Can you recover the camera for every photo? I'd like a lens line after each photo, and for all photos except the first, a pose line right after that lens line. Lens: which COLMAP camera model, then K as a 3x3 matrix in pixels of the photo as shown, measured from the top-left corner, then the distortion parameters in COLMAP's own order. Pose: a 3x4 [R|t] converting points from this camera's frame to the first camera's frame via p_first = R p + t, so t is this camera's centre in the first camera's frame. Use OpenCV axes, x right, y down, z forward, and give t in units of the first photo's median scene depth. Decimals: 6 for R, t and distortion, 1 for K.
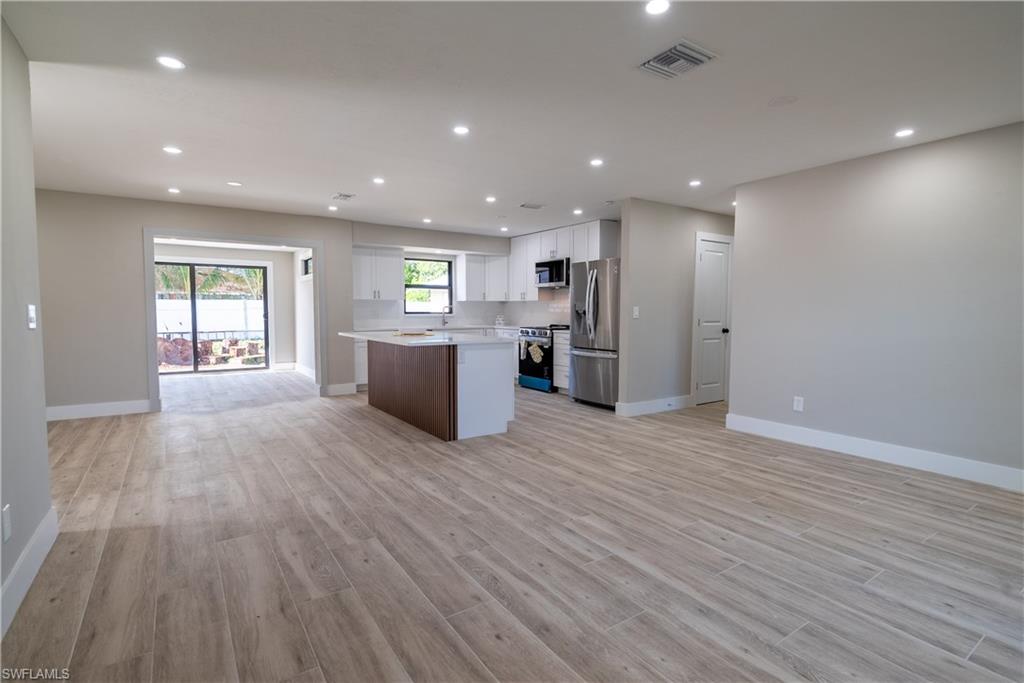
lens RADIAL K [[499.0, 0, 512.0], [0, 499.0, 341.5], [0, 0, 1]] dist [0.001182, 0.000589]
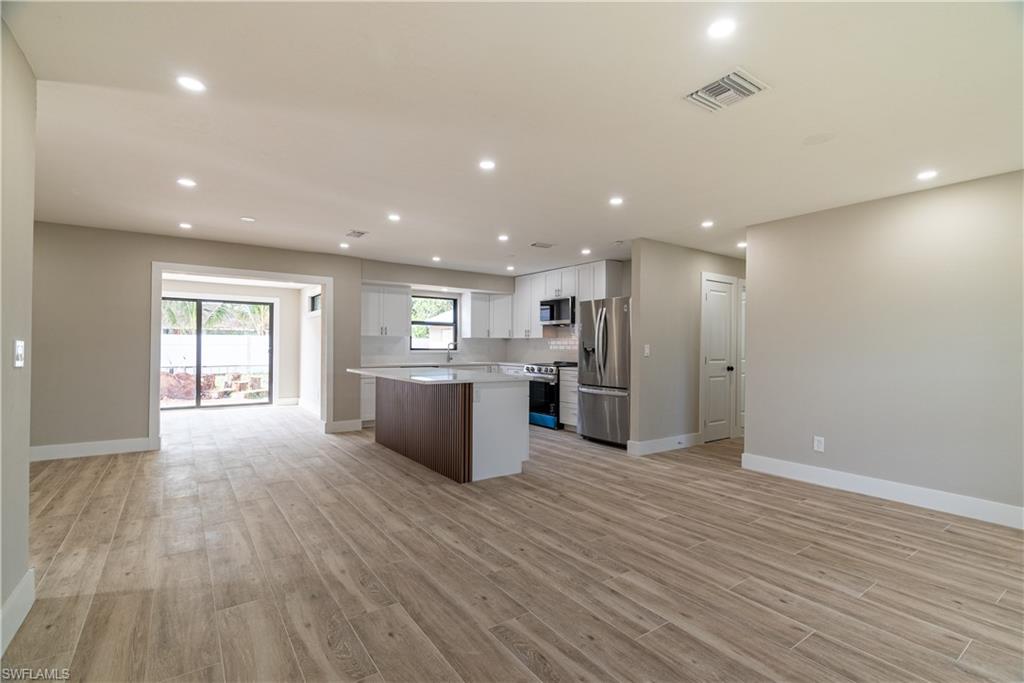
lens RADIAL K [[471.7, 0, 514.8], [0, 471.7, 345.6], [0, 0, 1]] dist [-0.000404, 0.000128]
pose [[0.999643, 0.005559, 0.026130, -0.053309], [-0.003868, 0.997922, -0.064320, -0.007112], [-0.026434, 0.064196, 0.997587, 0.073631]]
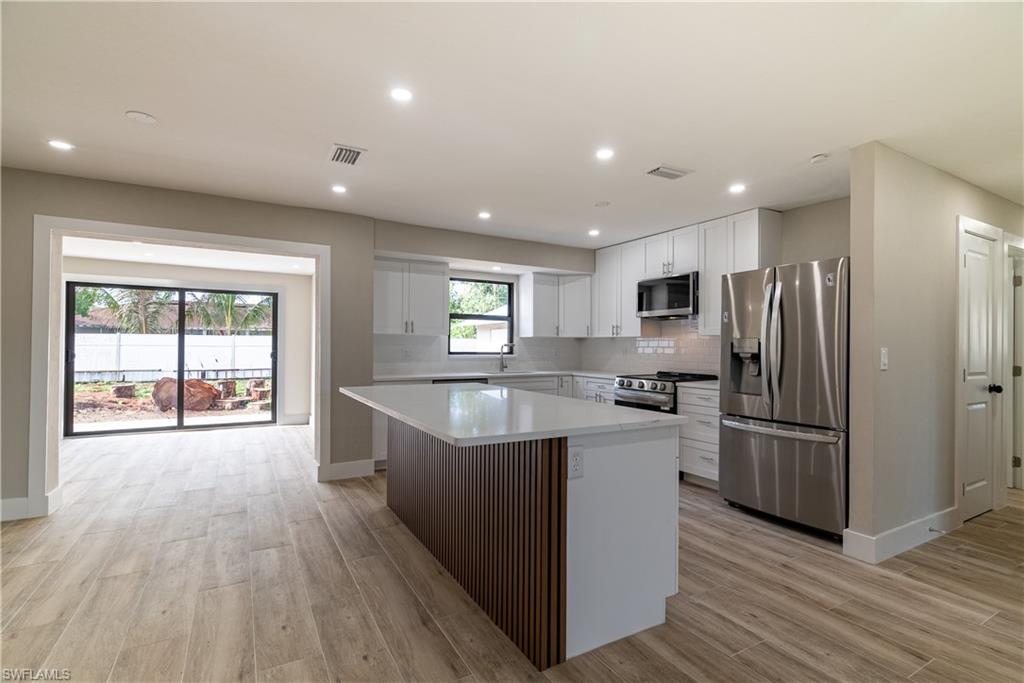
lens RADIAL K [[484.6, 0, 518.0], [0, 484.6, 343.9], [0, 0, 1]] dist [-0.001558, -0.000077]
pose [[0.997539, 0.004196, -0.069986, -0.125418], [-0.009018, 0.997595, -0.068730, -0.044447], [0.069530, 0.069192, 0.995177, 0.587342]]
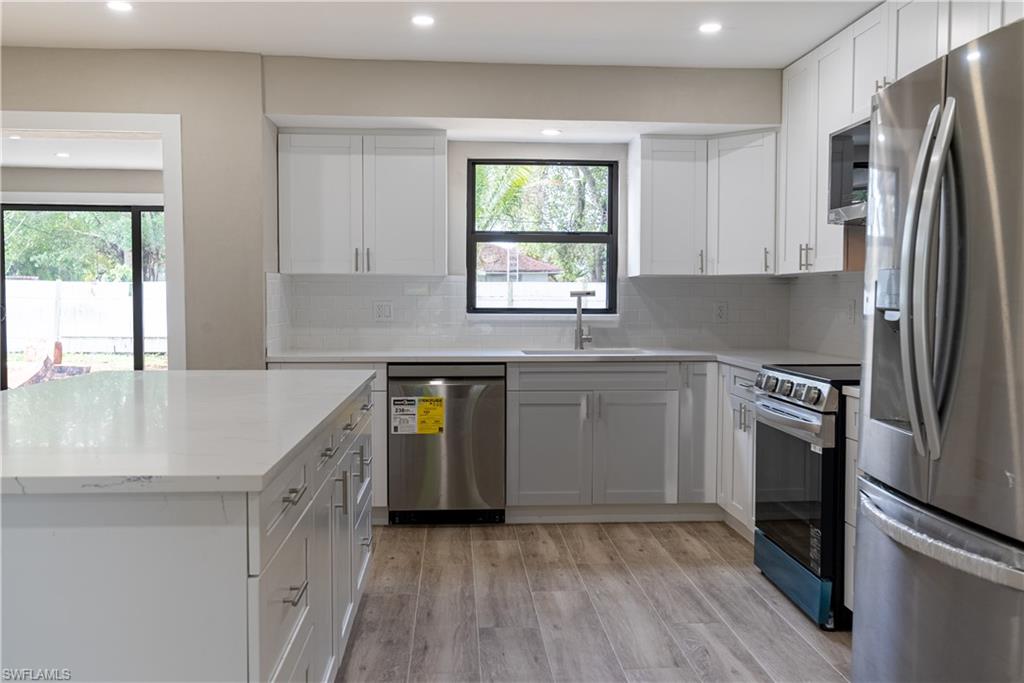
lens RADIAL K [[917.7, 0, 512.0], [0, 917.7, 341.5], [0, 0, 1]] dist [0.009137, 0.001690]
pose [[0.863807, 0.024360, -0.503233, 0.275006], [-0.033705, 0.999387, -0.009479, -0.056308], [0.502694, 0.025150, 0.864099, 0.832210]]
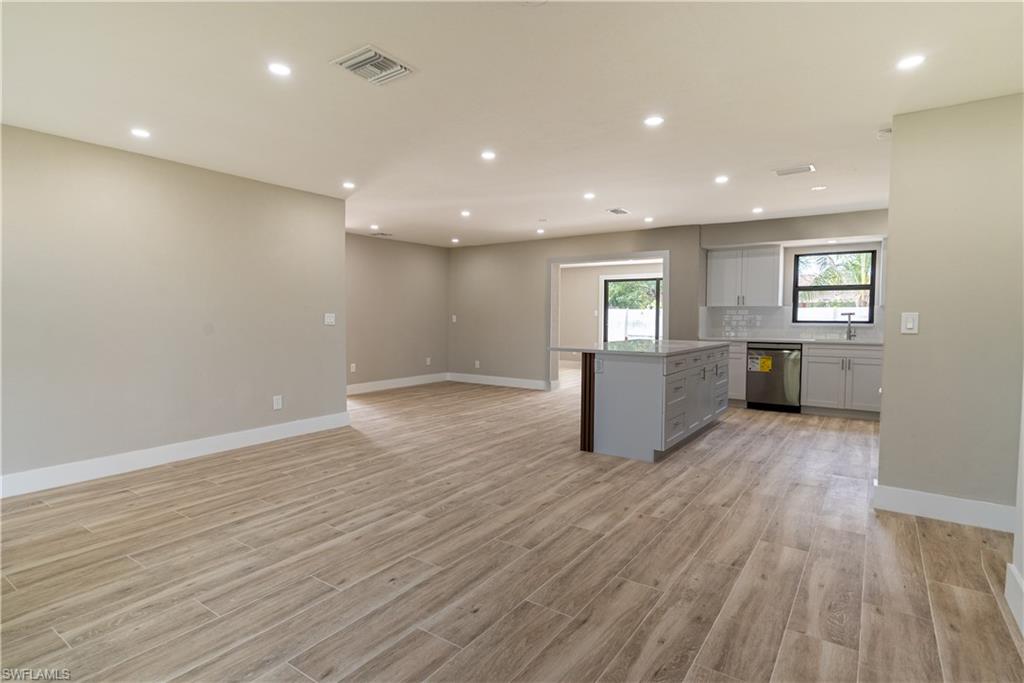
lens RADIAL K [[519.6, 0, 512.0], [0, 519.6, 341.5], [0, 0, 1]] dist [-0.000238, -0.000242]
pose [[0.359057, 0.045014, -0.932230, 0.778993], [-0.063237, 0.997714, 0.023819, -0.030172], [0.931171, 0.050399, 0.361083, 0.499700]]
